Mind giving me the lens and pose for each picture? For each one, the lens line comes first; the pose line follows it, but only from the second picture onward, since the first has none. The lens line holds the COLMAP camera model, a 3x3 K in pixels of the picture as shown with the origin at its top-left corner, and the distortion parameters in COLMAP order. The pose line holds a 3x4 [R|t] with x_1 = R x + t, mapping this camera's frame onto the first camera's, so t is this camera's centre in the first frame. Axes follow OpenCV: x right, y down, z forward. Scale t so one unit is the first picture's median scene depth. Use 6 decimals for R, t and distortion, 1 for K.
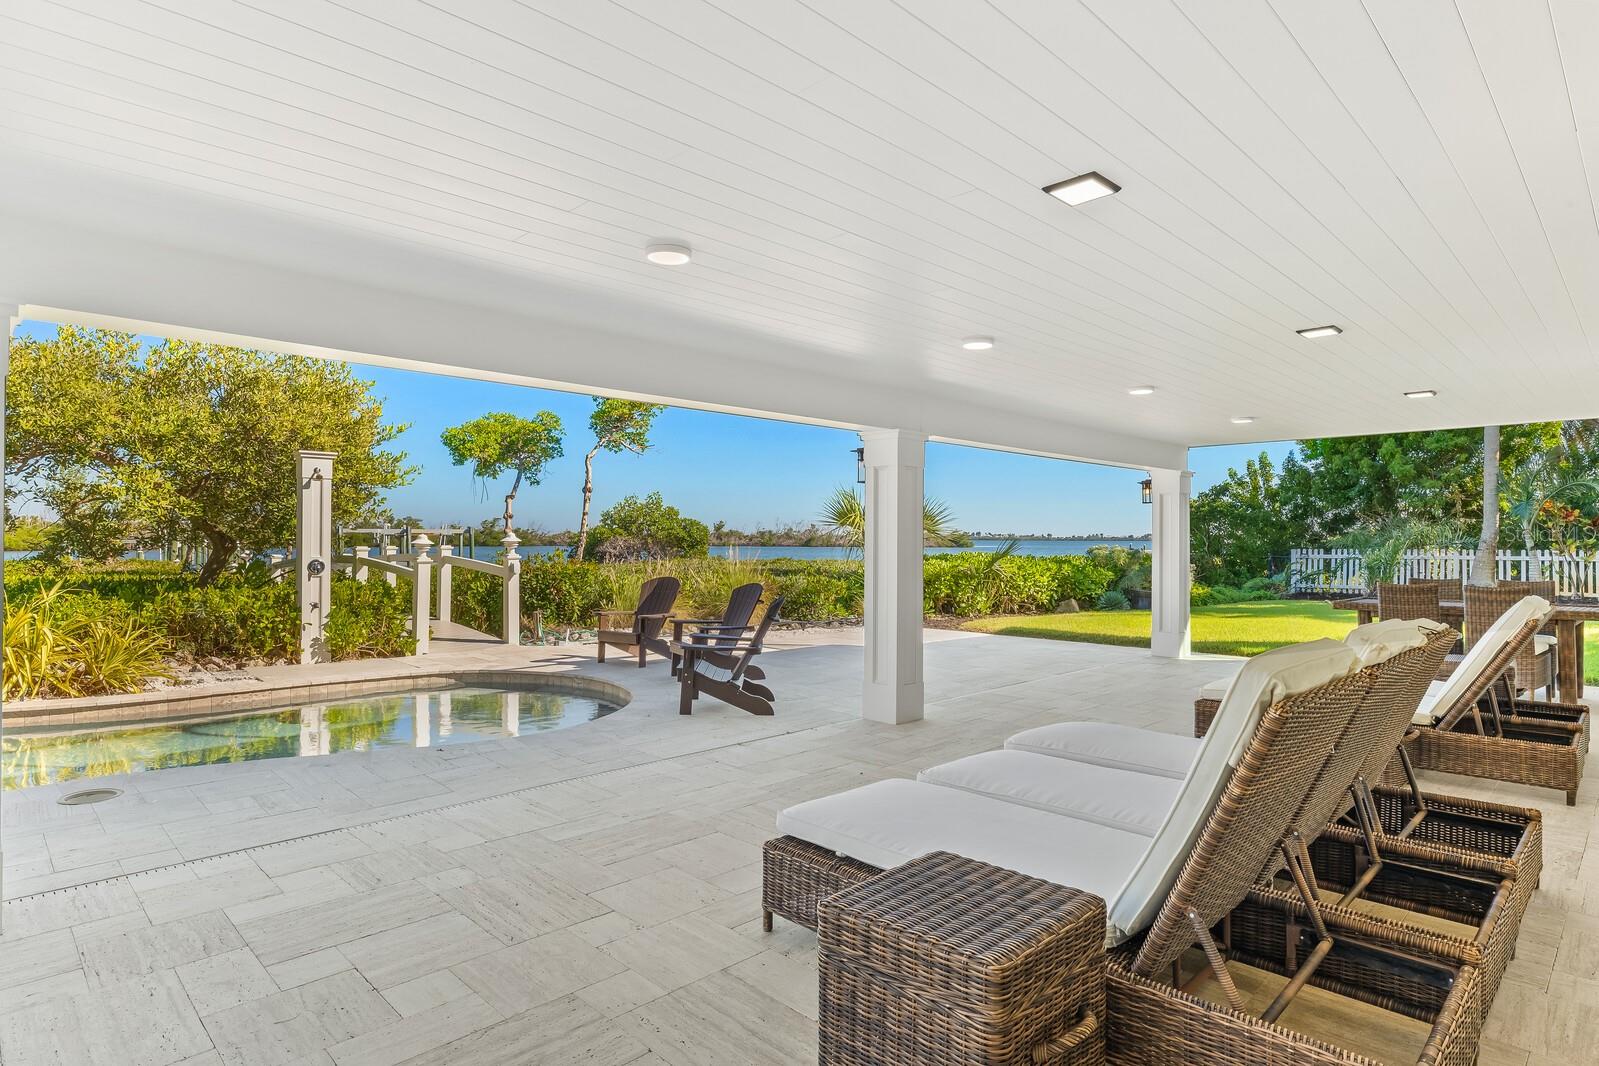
lens RADIAL K [[859.6, 0, 803.0], [0, 859.6, 537.1], [0, 0, 1]] dist [-0.005719, 0.000193]
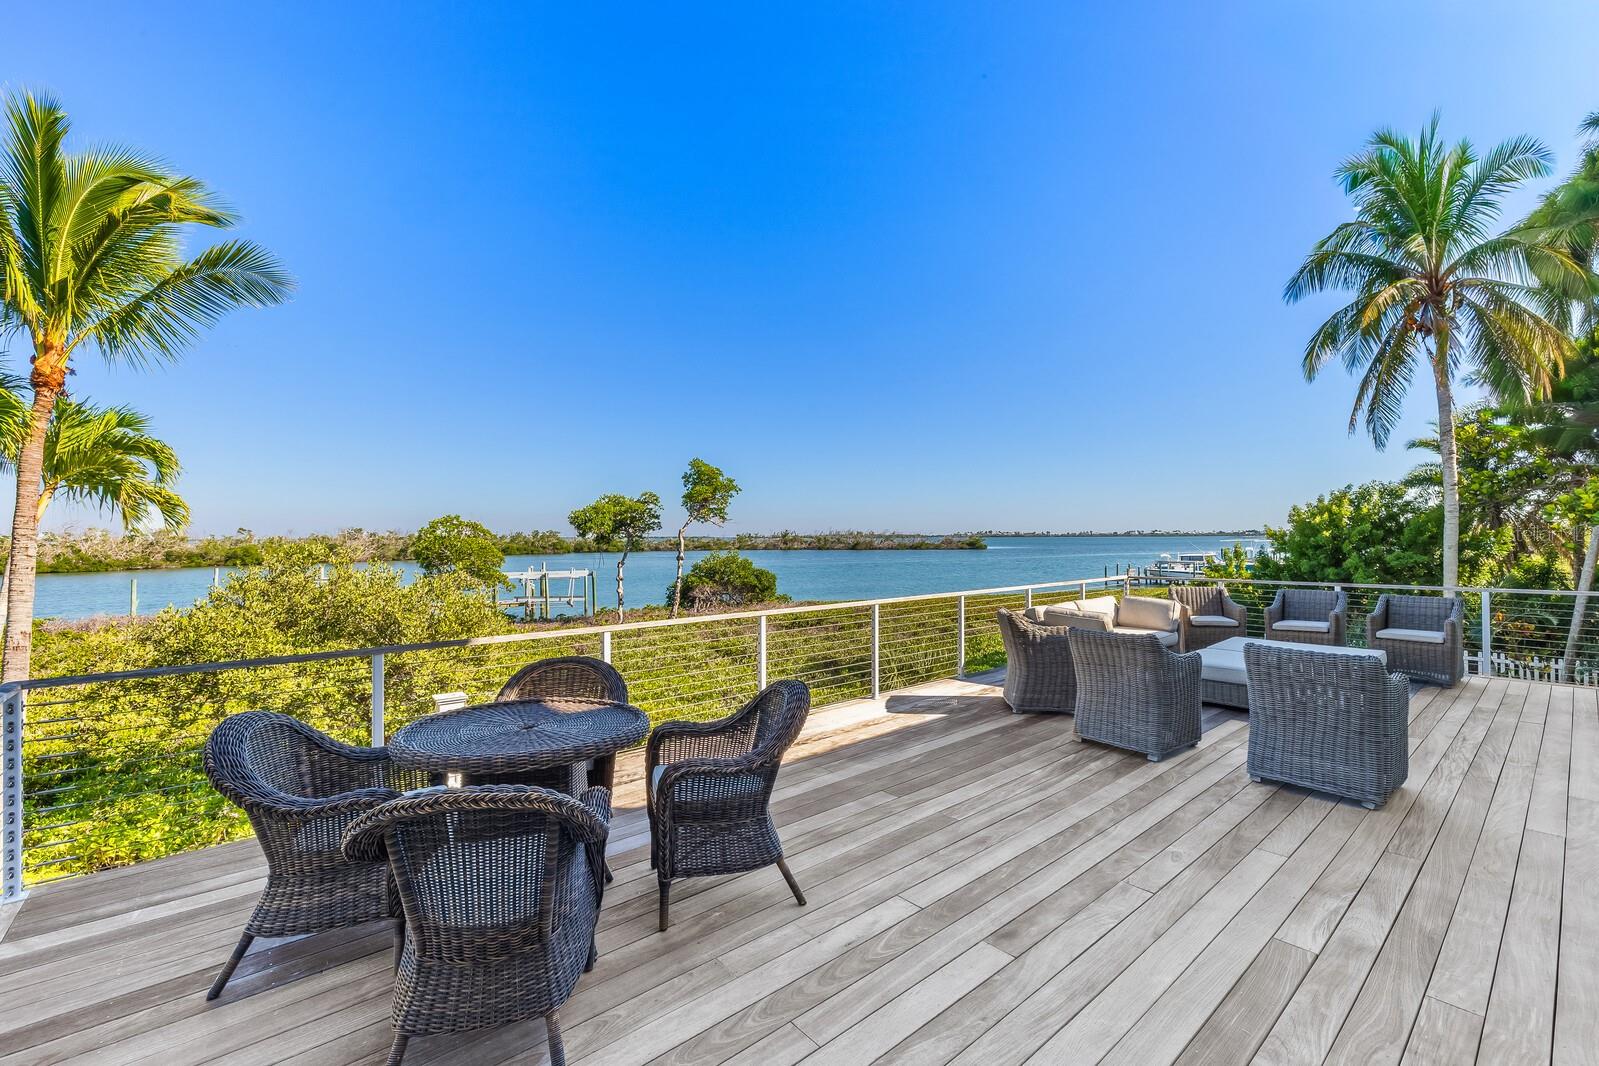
lens RADIAL K [[669.2, 0, 801.6], [0, 669.2, 533.3], [0, 0, 1]] dist [0.001673, 0.000448]
pose [[0.997231, -0.012577, -0.073298, 0.005820], [0.012763, 0.999916, 0.002064, -0.268642], [0.073266, -0.002993, 0.997308, 0.065485]]
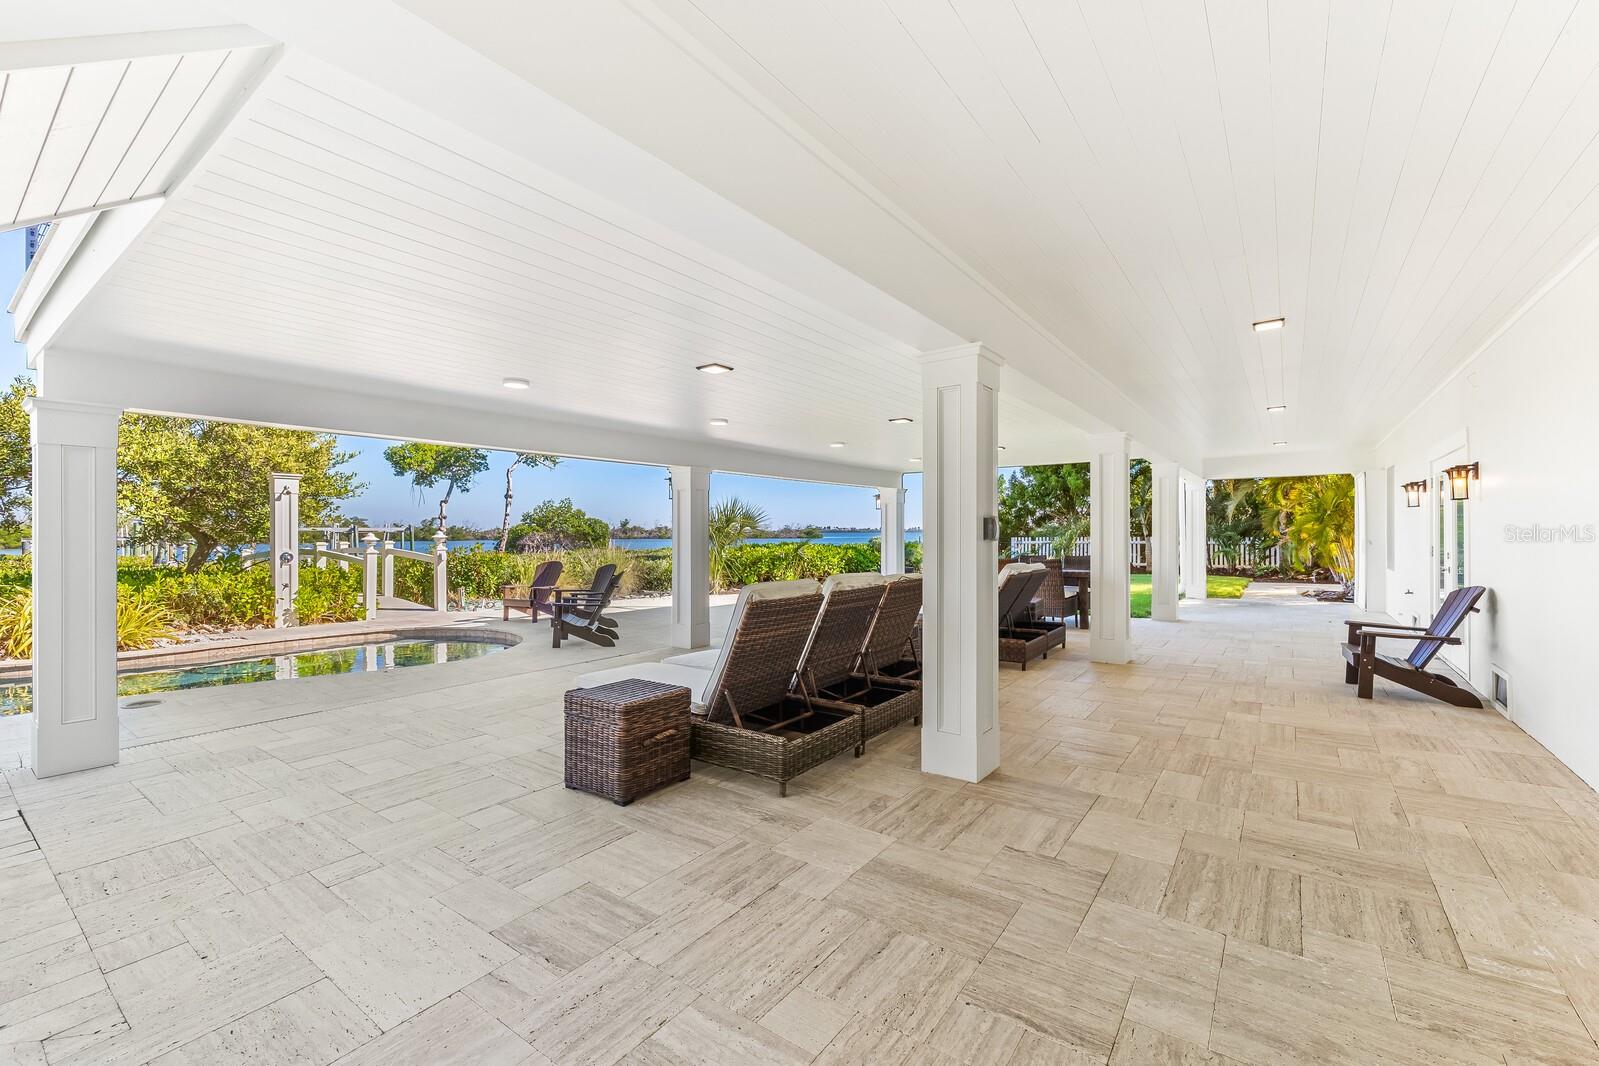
lens RADIAL K [[669.2, 0, 800.0], [0, 669.2, 536.0], [0, 0, 1]] dist [0.001673, 0.000448]
pose [[0.987857, -0.008592, 0.155129, 0.064626], [0.007412, 0.999939, 0.008184, -0.002056], [-0.155190, -0.006935, 0.987860, -0.153226]]
